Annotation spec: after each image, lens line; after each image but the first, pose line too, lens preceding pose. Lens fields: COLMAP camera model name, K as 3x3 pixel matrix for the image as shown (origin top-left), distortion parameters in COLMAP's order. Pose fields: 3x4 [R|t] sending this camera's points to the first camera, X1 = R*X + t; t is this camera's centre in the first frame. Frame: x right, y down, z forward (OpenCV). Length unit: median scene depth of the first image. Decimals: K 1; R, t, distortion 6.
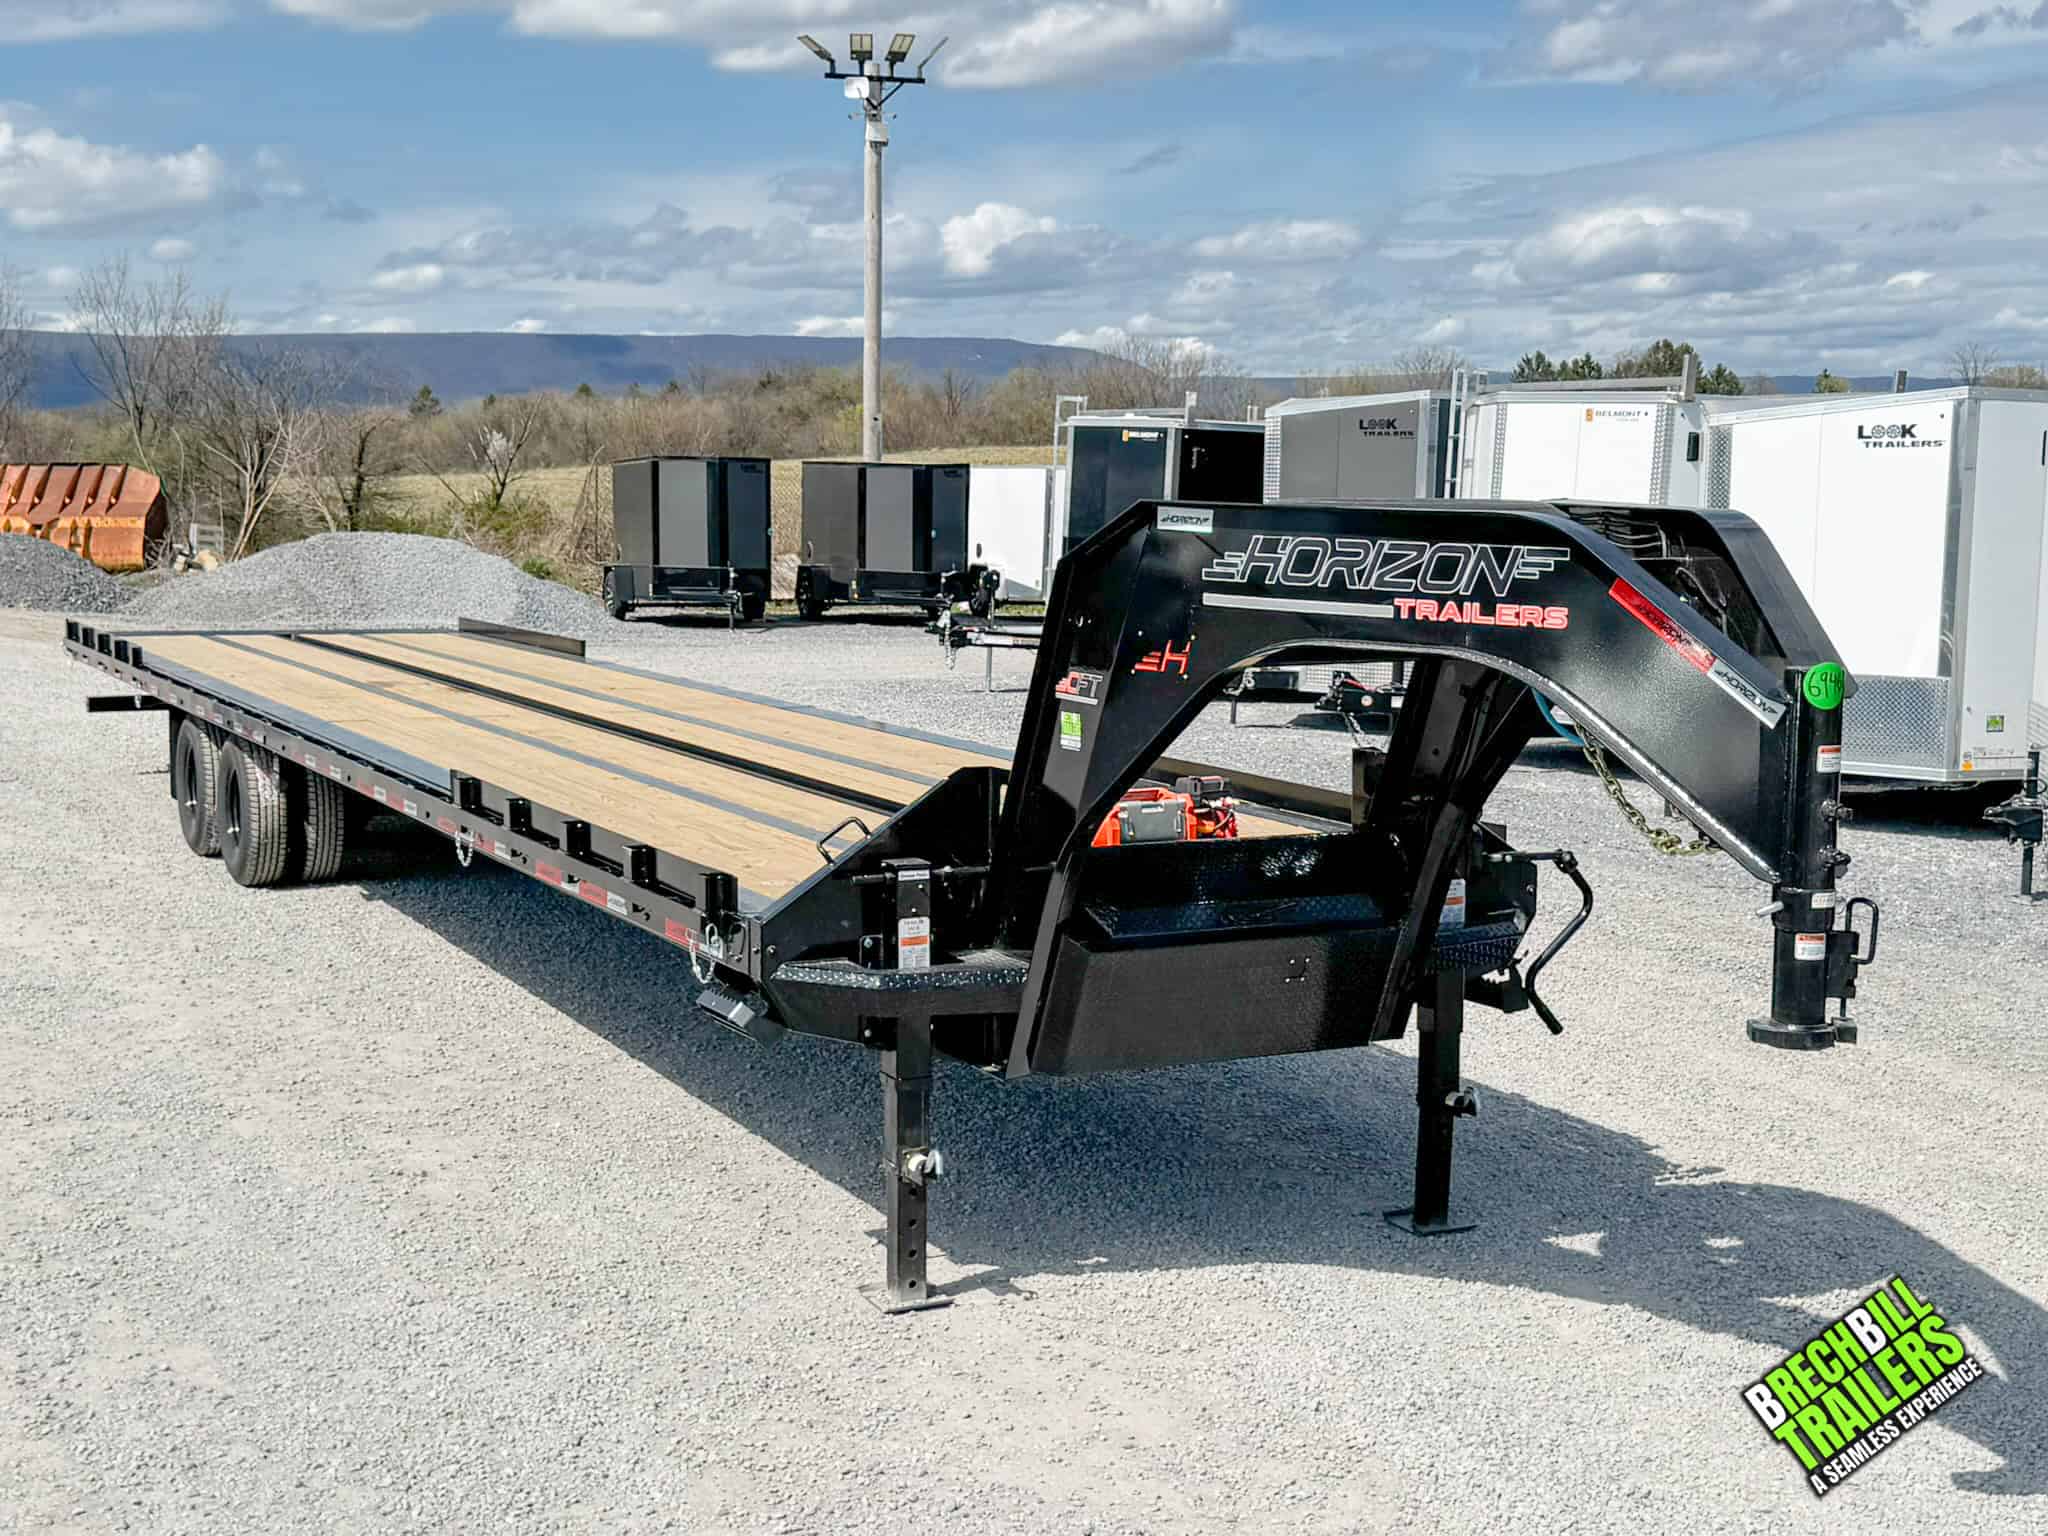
lens RADIAL K [[2847.4, 0, 1024.0], [0, 2847.4, 768.0], [0, 0, 1]] dist [0.164569, -0.356753]
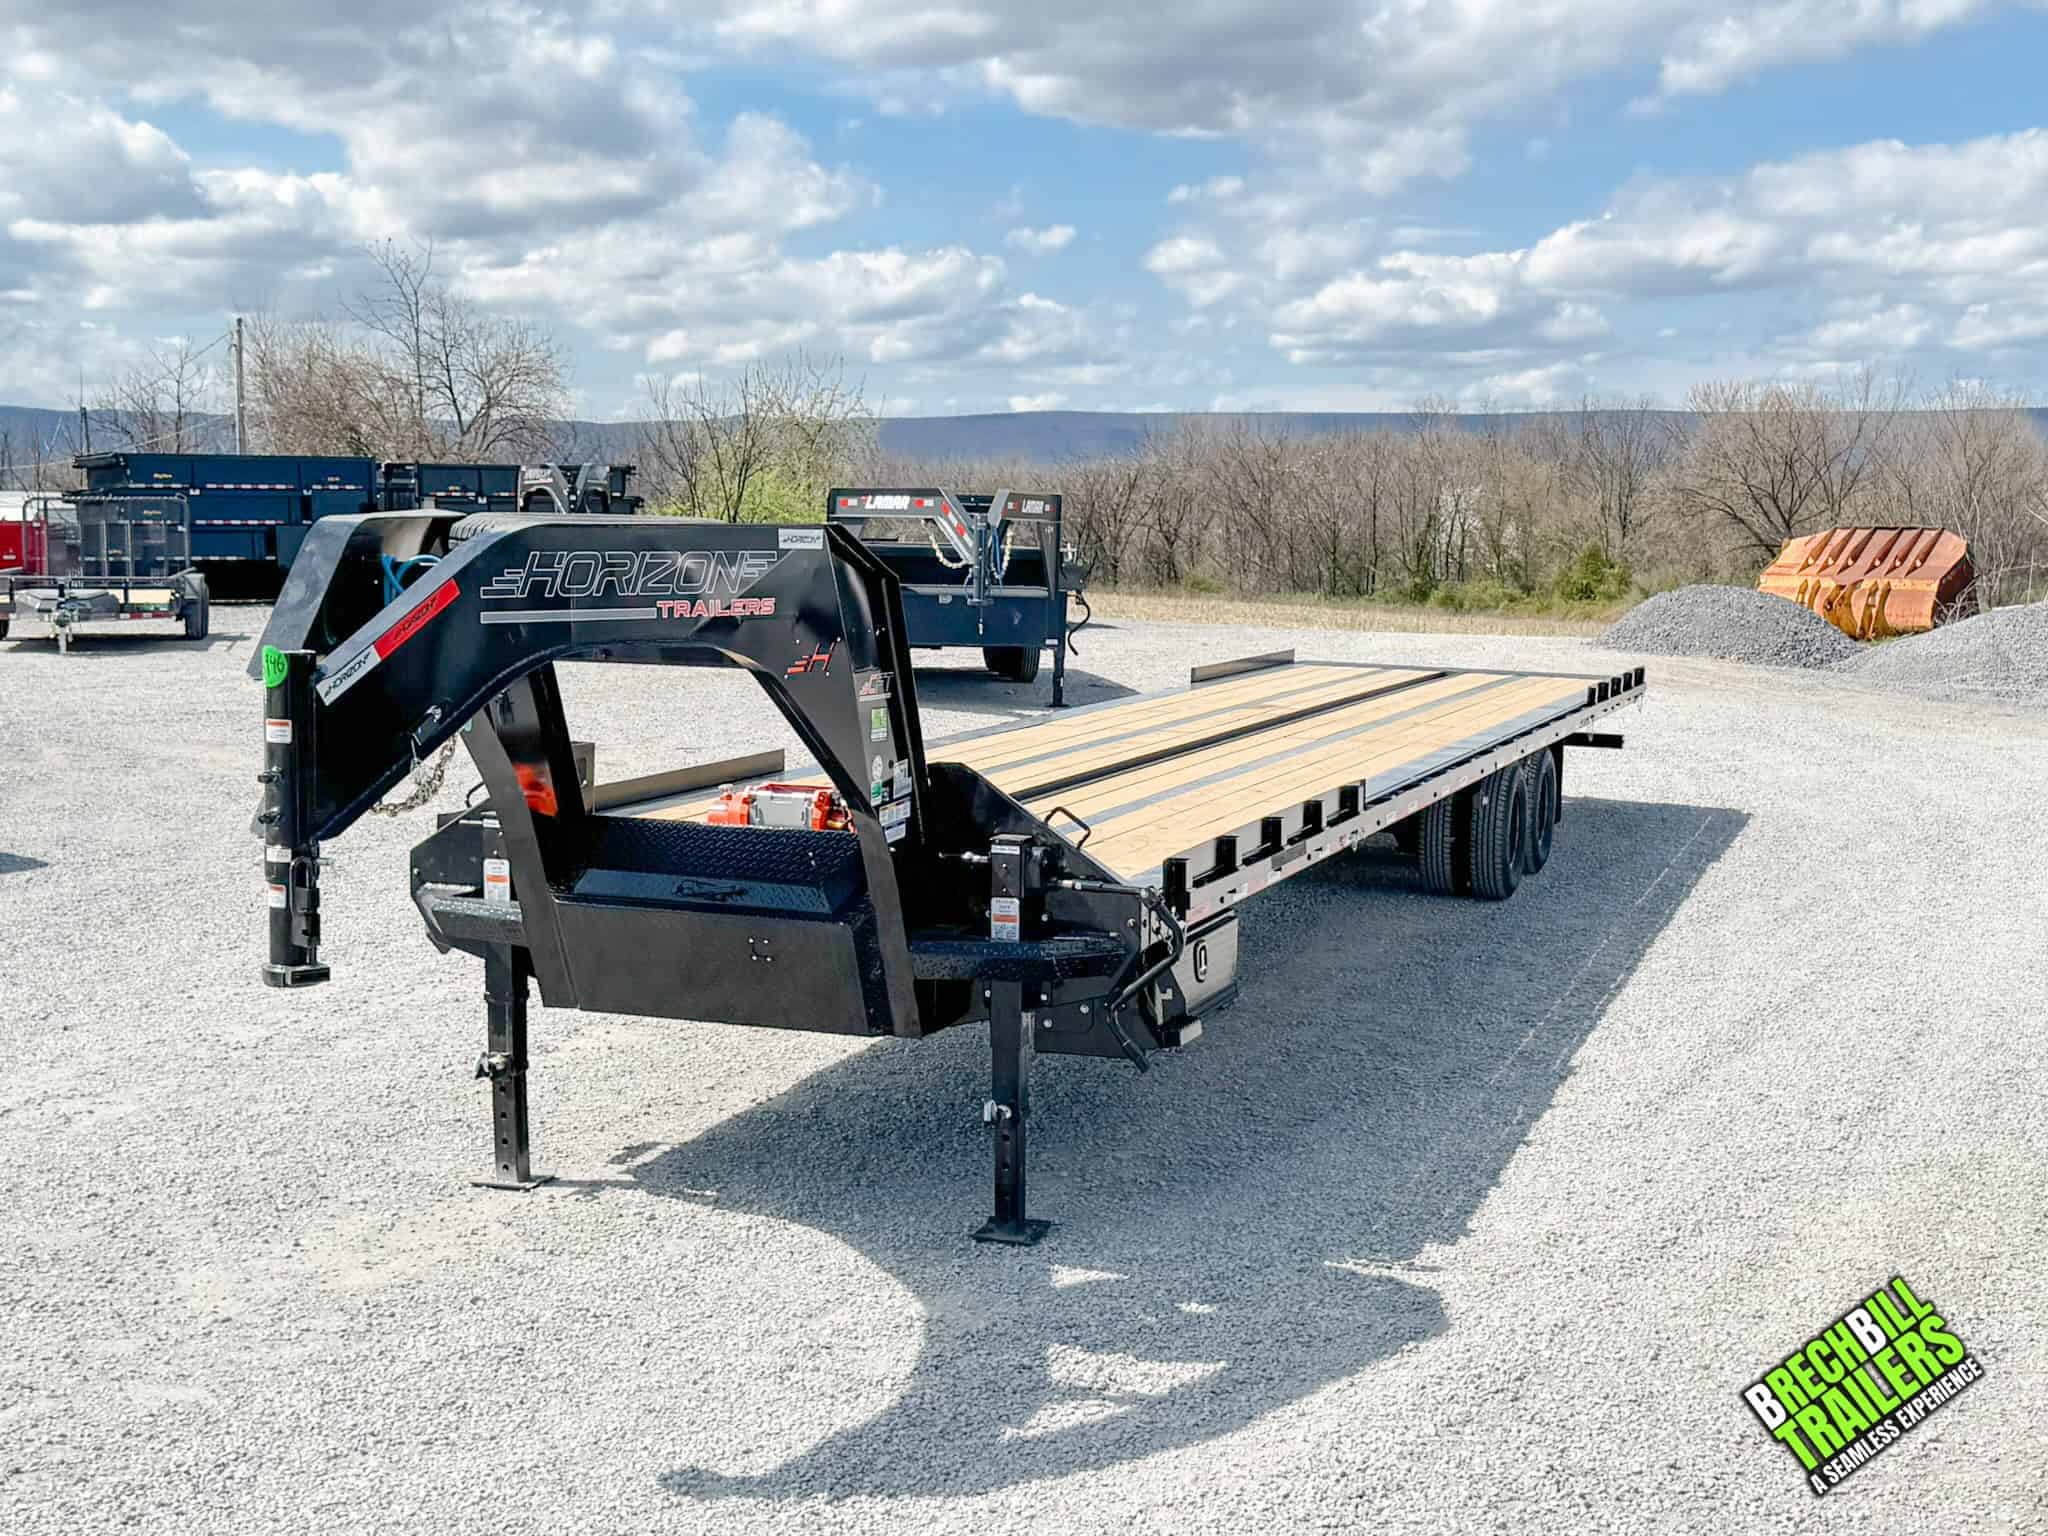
lens RADIAL K [[2847.4, 0, 1024.0], [0, 2847.4, 768.0], [0, 0, 1]] dist [0.164569, -0.356753]
pose [[0.678245, 0.076340, -0.730860, 0.884645], [-0.095778, 0.995289, 0.015078, -0.022445], [0.728568, 0.059774, 0.682361, 0.299782]]
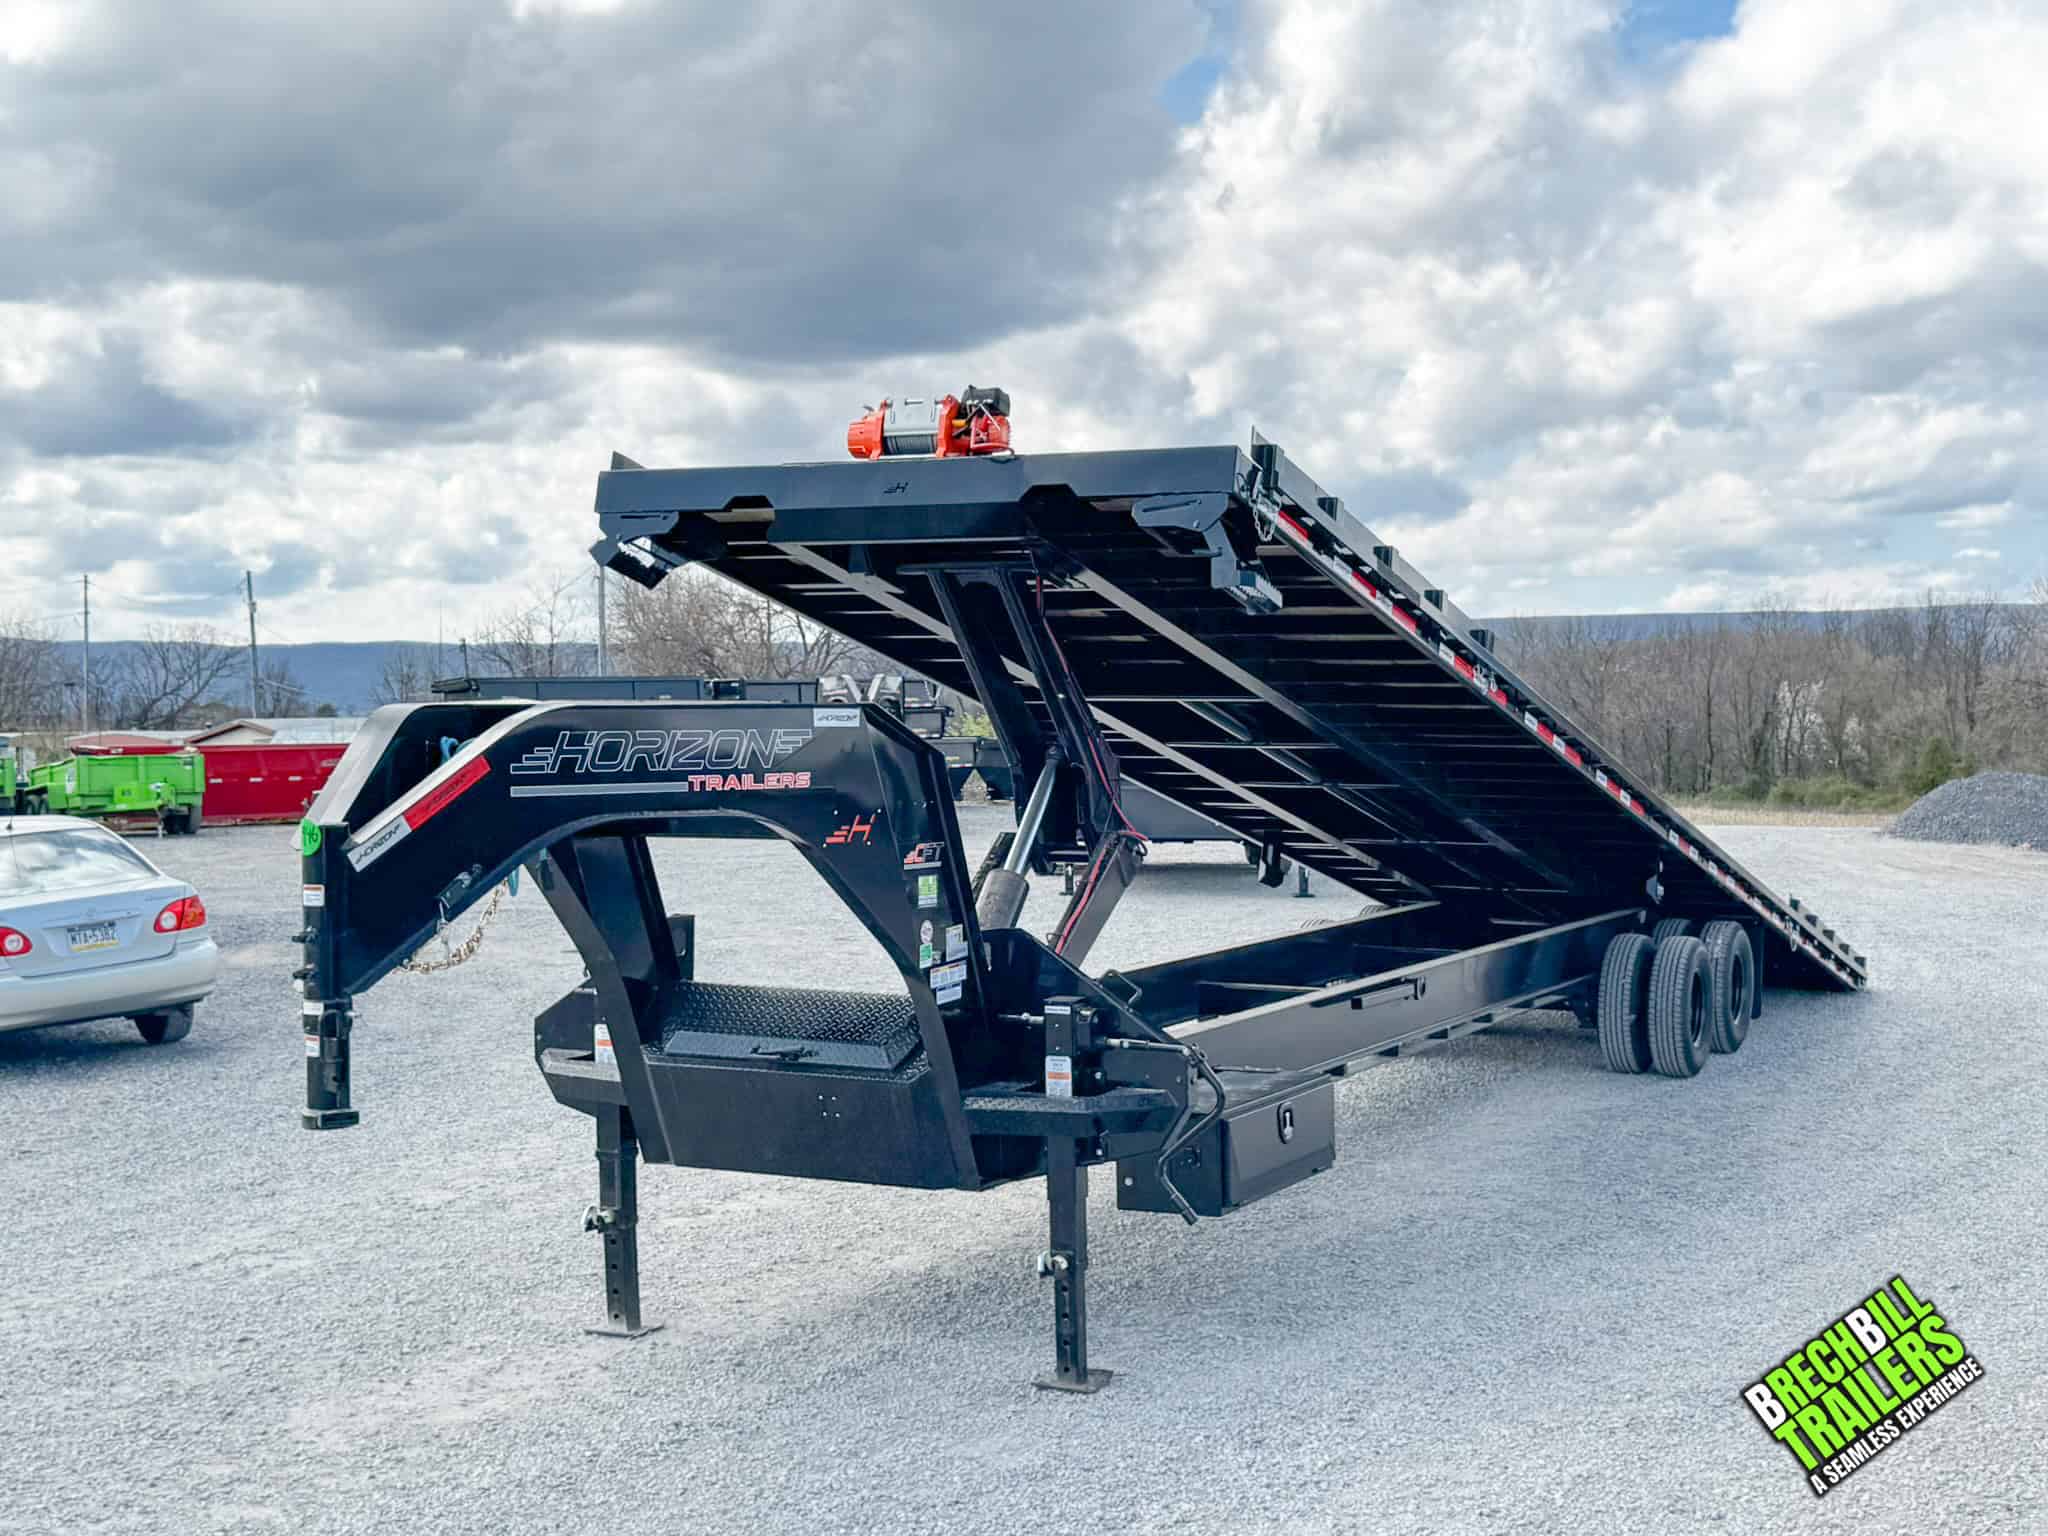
lens RADIAL K [[2786.2, 0, 1024.0], [0, 2786.2, 768.0], [0, 0, 1]] dist [0.176725, -0.445581]
pose [[0.576751, 0.011467, -0.816839, 0.996916], [-0.085312, 0.995280, -0.046265, -0.018134], [0.812453, 0.096370, 0.575007, 0.373484]]
